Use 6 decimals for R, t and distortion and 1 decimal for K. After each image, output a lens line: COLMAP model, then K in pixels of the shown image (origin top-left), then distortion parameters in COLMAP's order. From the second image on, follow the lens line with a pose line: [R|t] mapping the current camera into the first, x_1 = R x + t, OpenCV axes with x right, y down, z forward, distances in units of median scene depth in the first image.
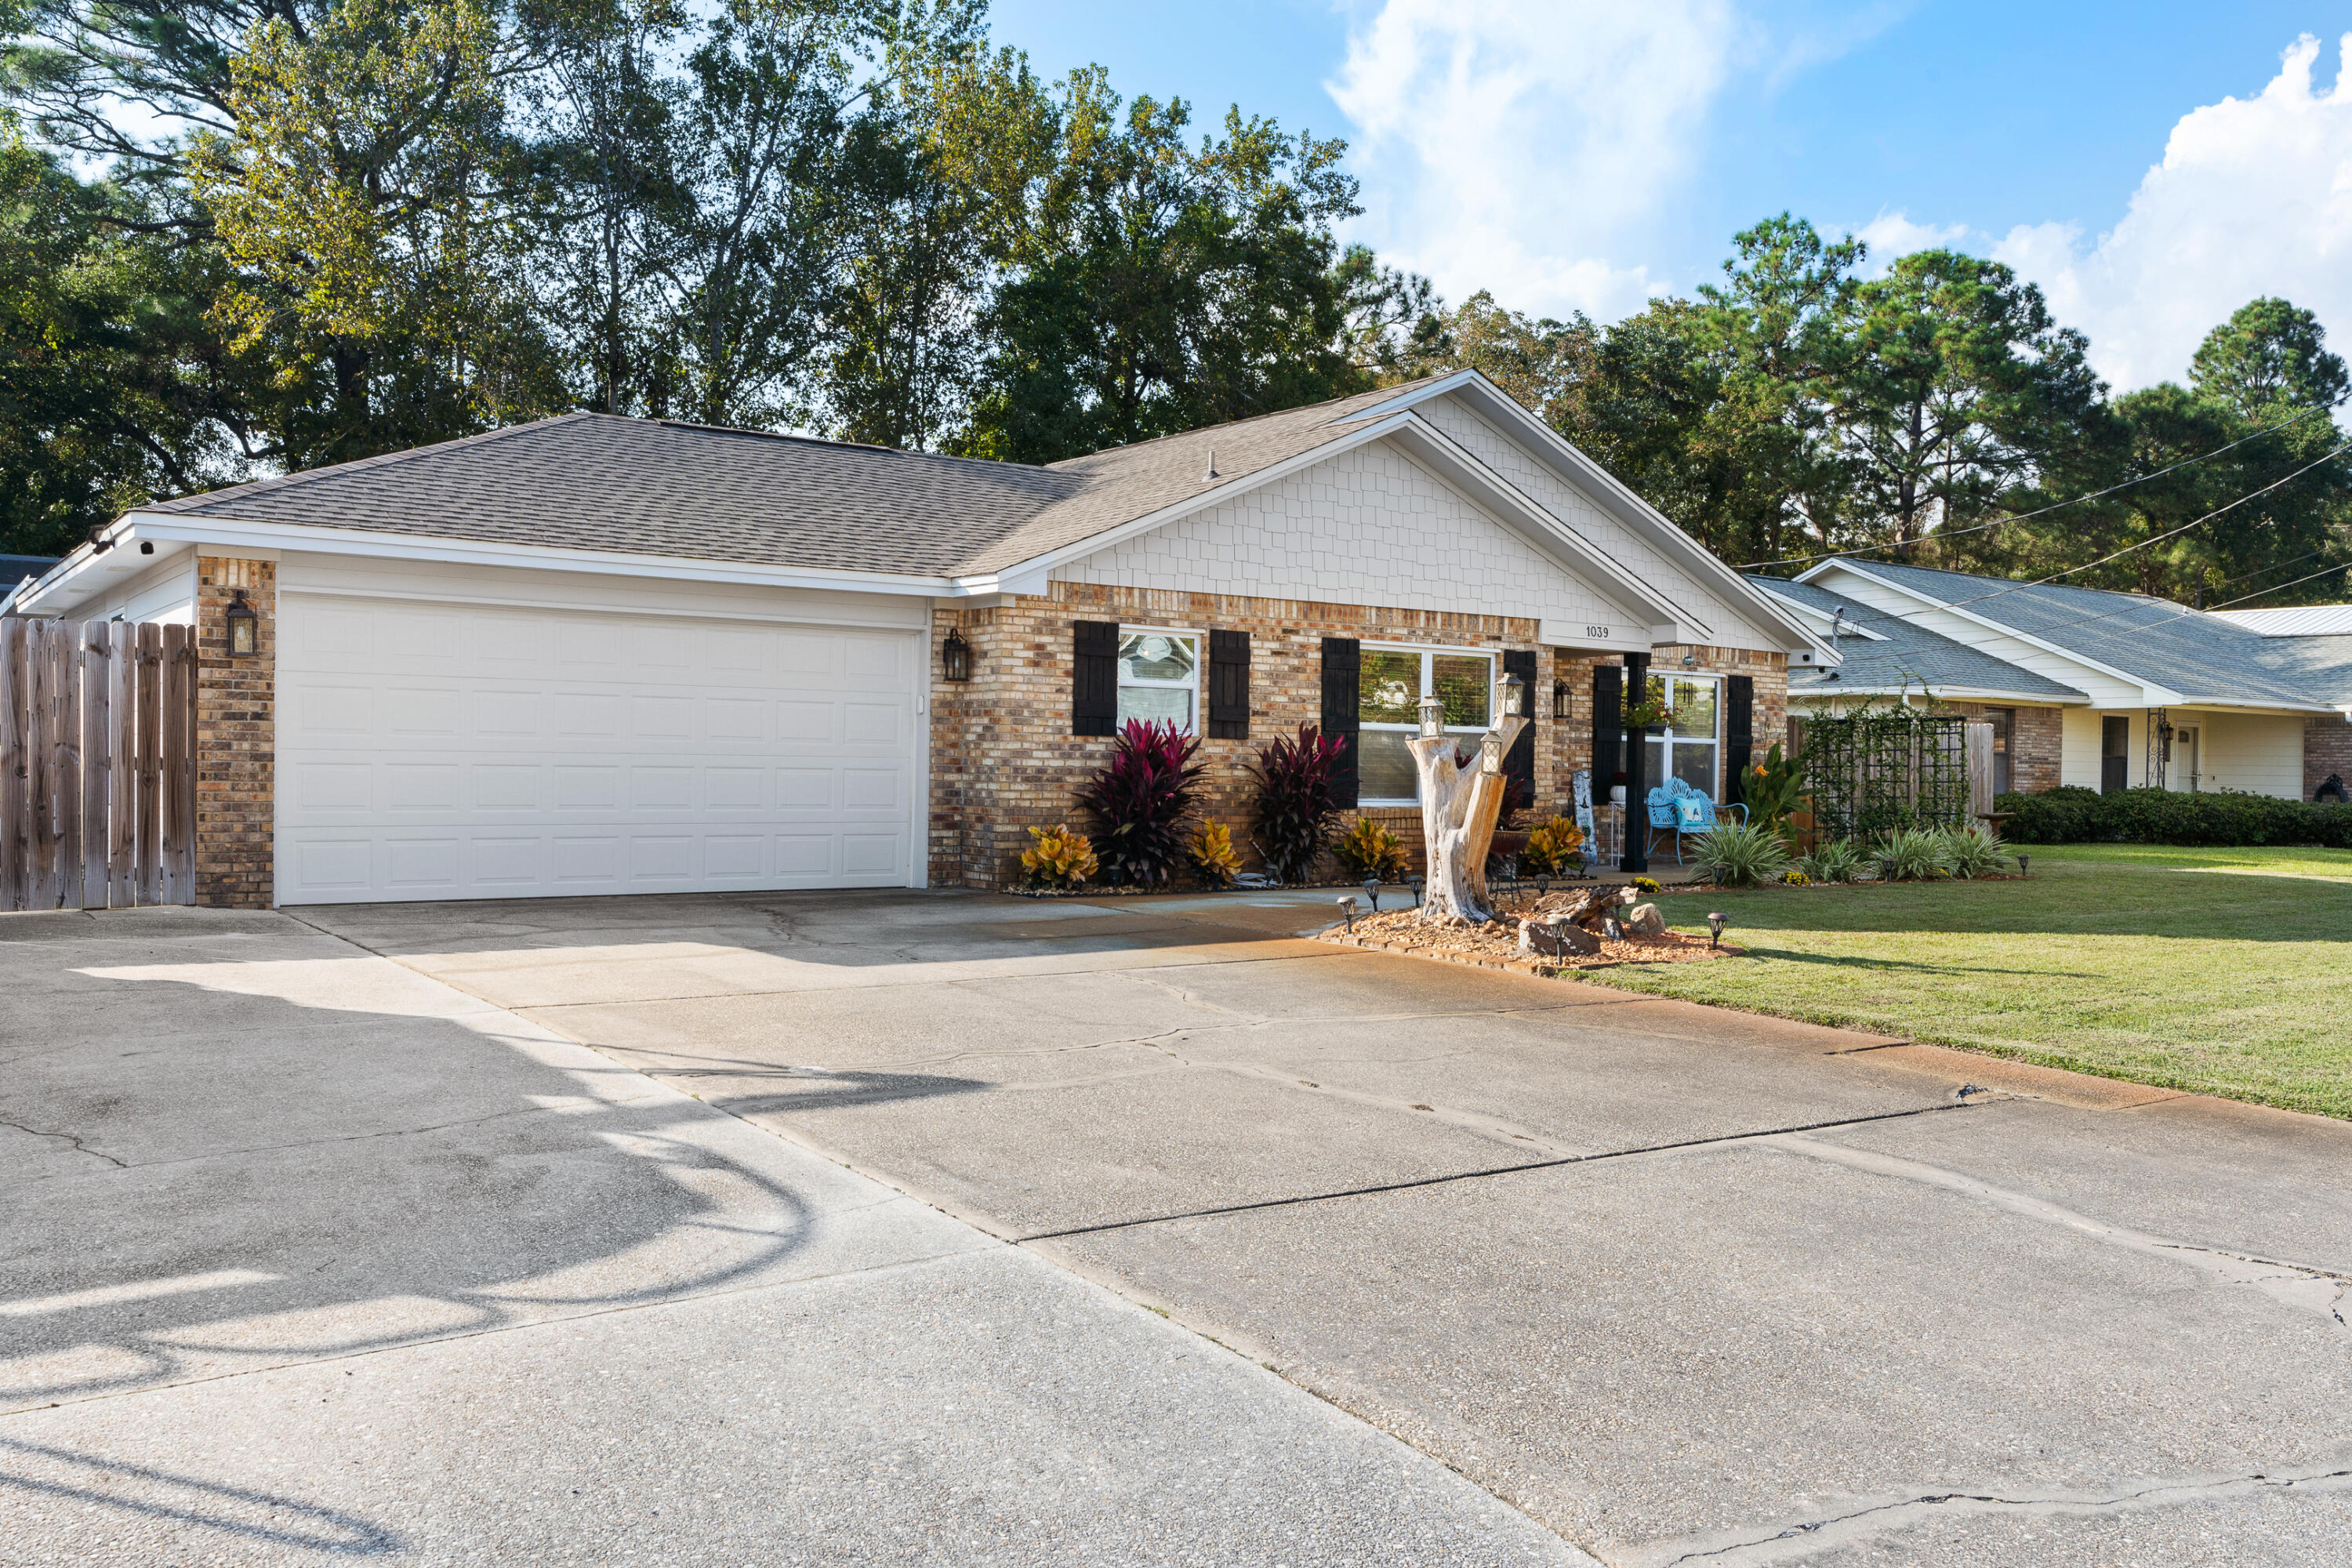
lens RADIAL K [[1927.1, 0, 1181.2], [0, 1927.1, 823.4], [0, 0, 1]] dist [0.002345, 0.001564]
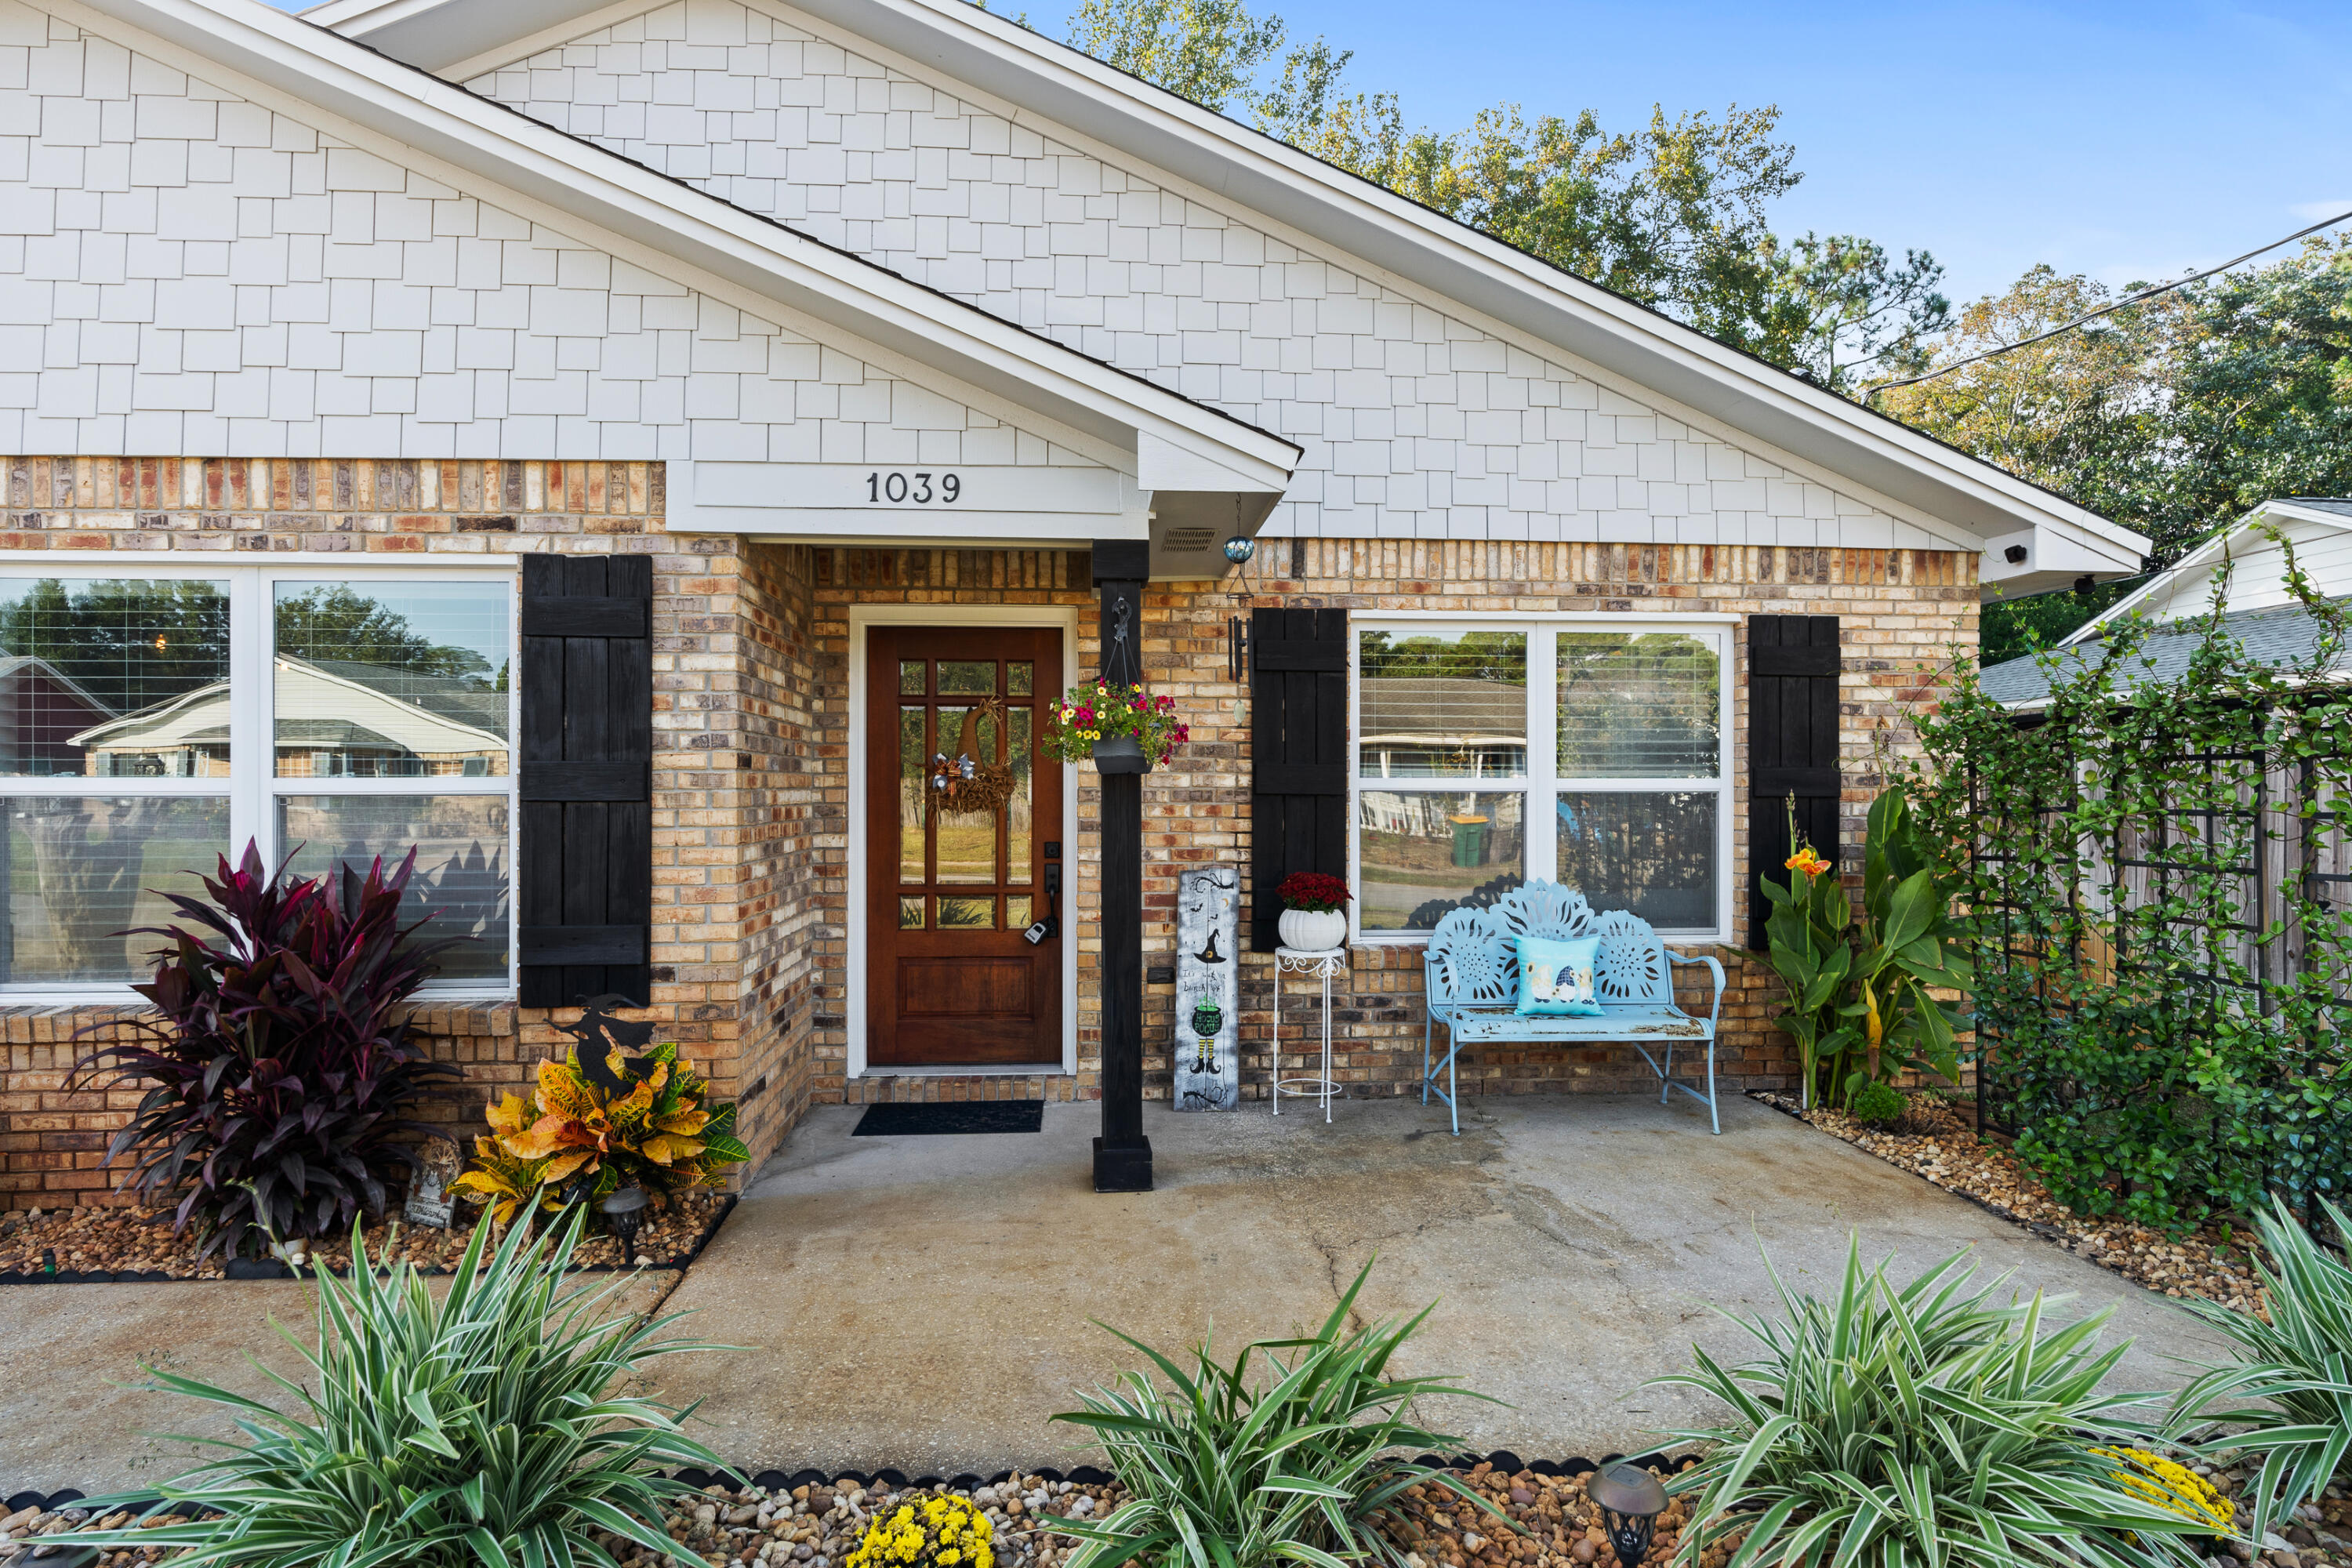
lens RADIAL K [[1279.6, 0, 1167.2], [0, 1279.6, 788.2], [0, 0, 1]] dist [-0.002339, 0.001063]
pose [[0.850221, -0.013798, -0.526245, 0.456566], [0.000386, 0.999673, -0.025586, -0.049845], [0.526426, 0.021551, 0.849948, 1.022276]]
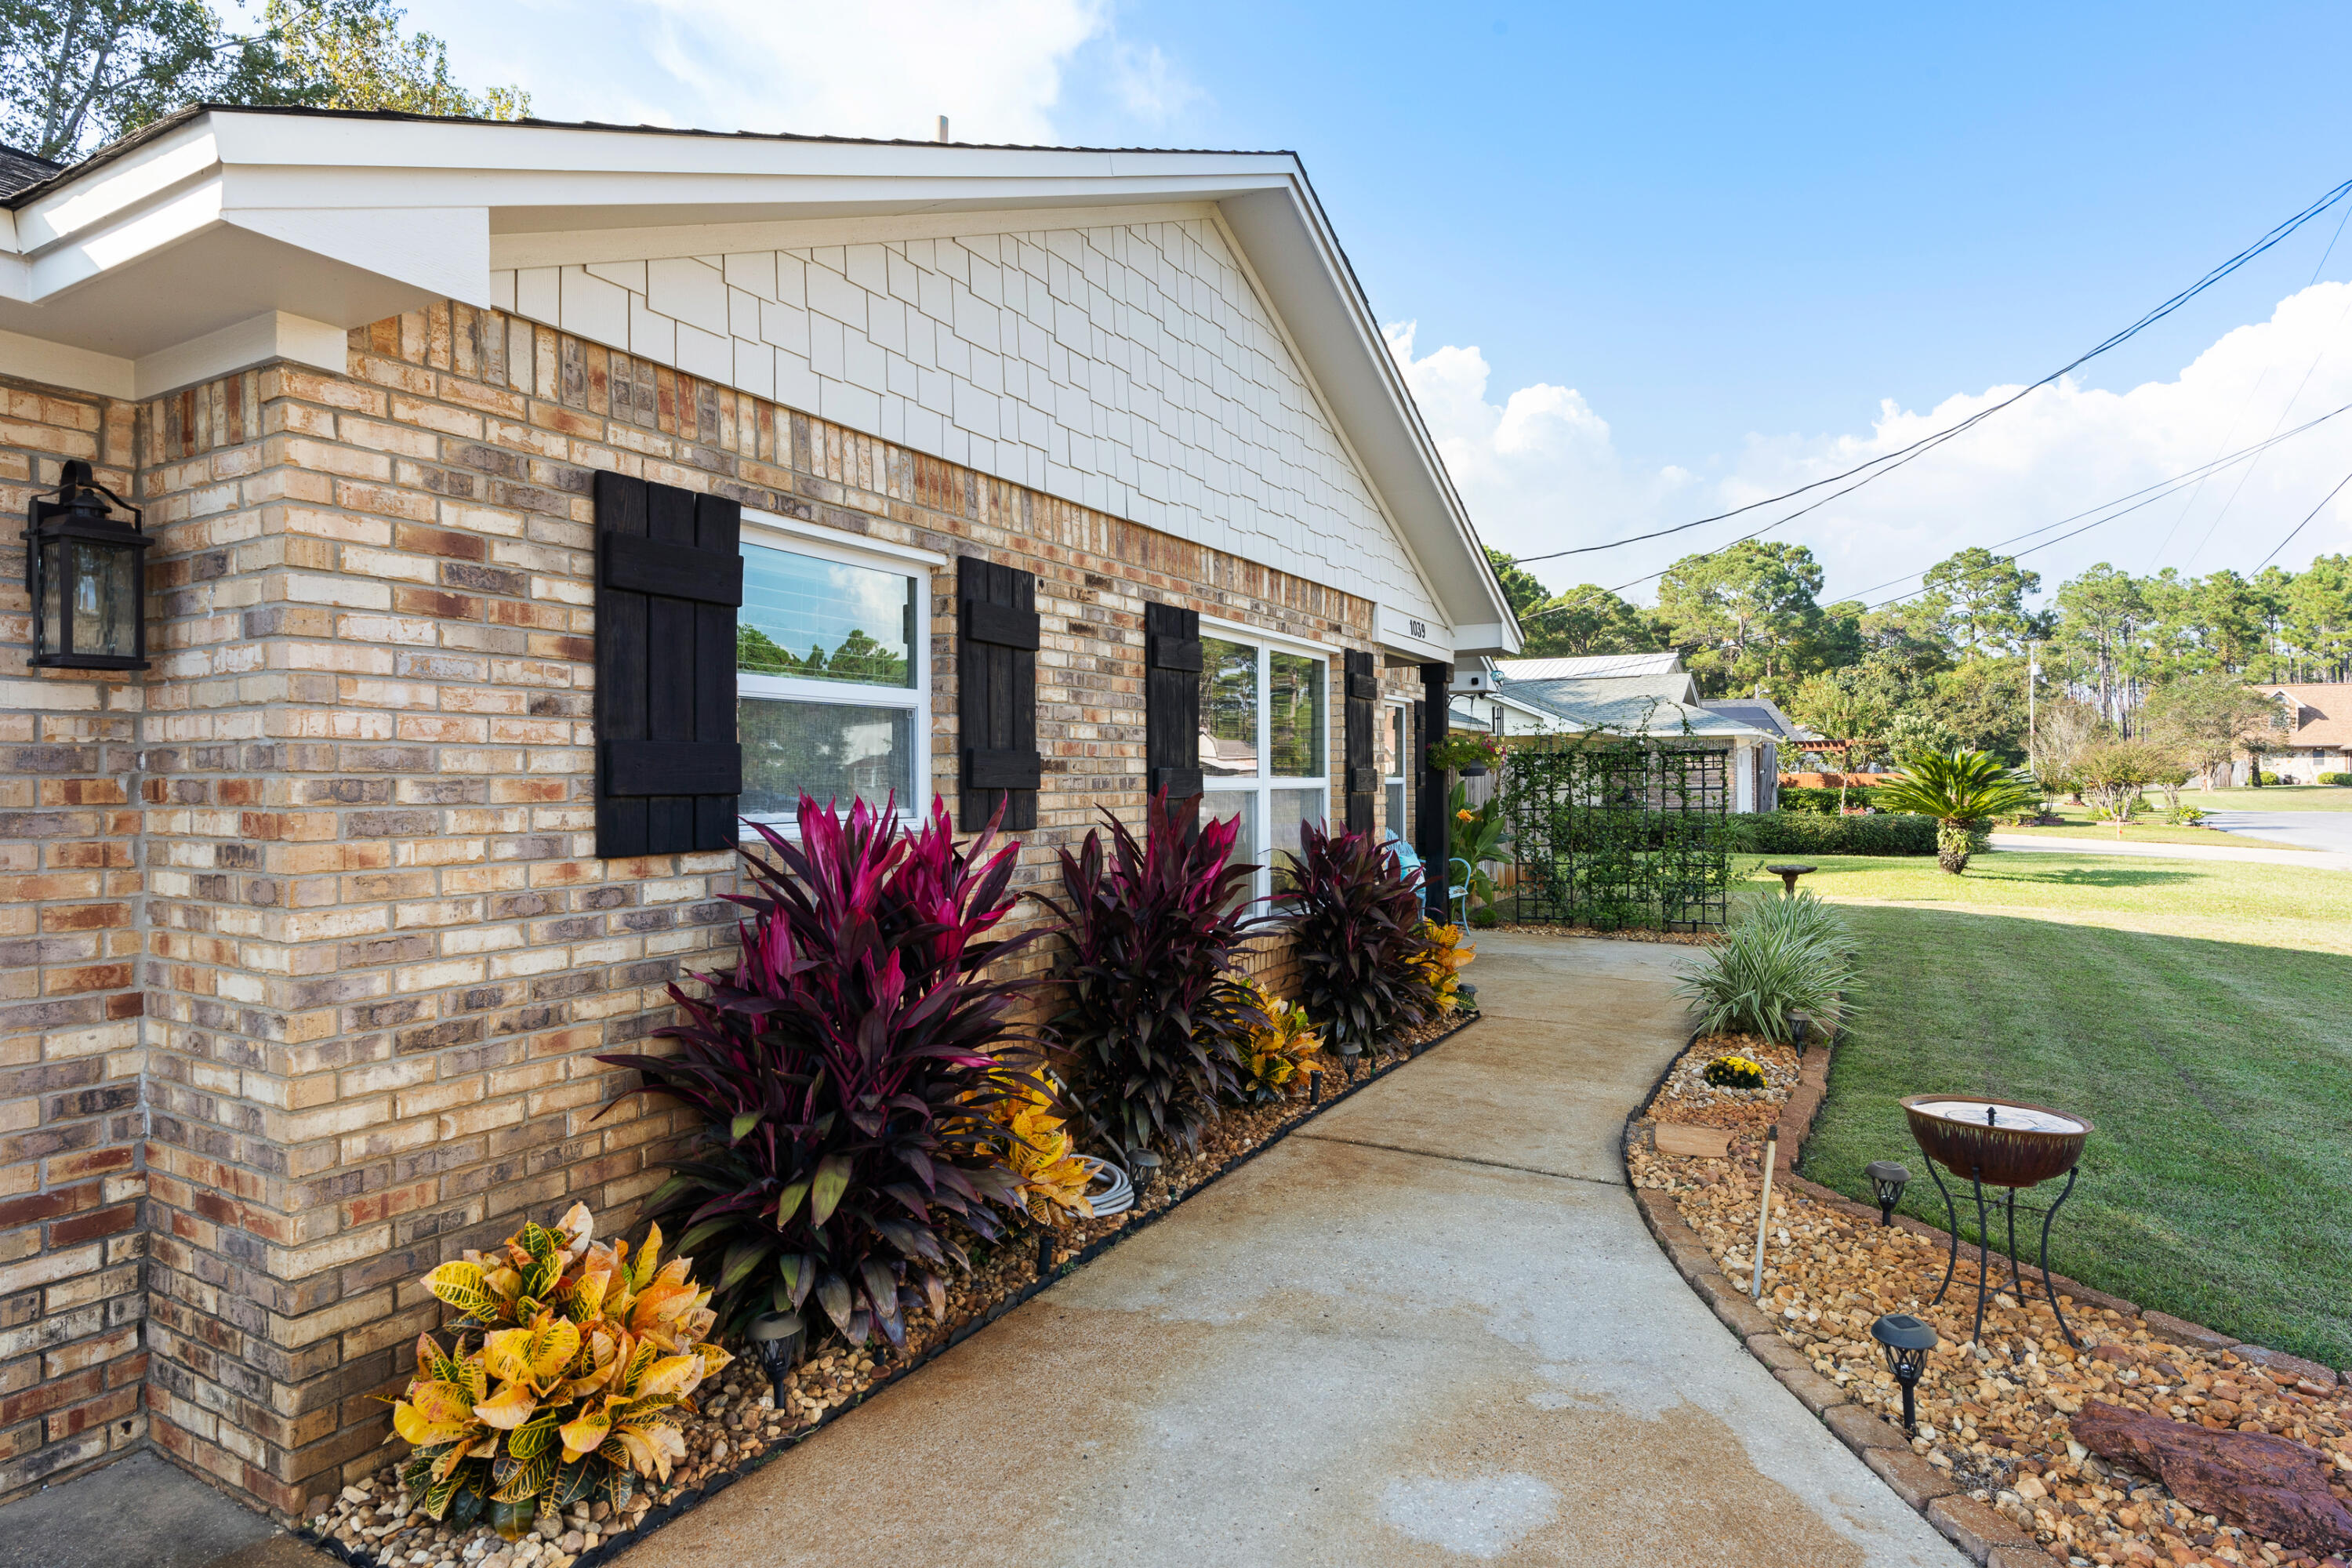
lens RADIAL K [[1279.6, 0, 1167.2], [0, 1279.6, 788.2], [0, 0, 1]] dist [-0.002339, 0.001063]
pose [[0.910259, -0.022799, 0.413412, -0.057104], [0.030757, 0.999447, -0.012605, -0.051137], [-0.412896, 0.024189, 0.910457, 0.780702]]
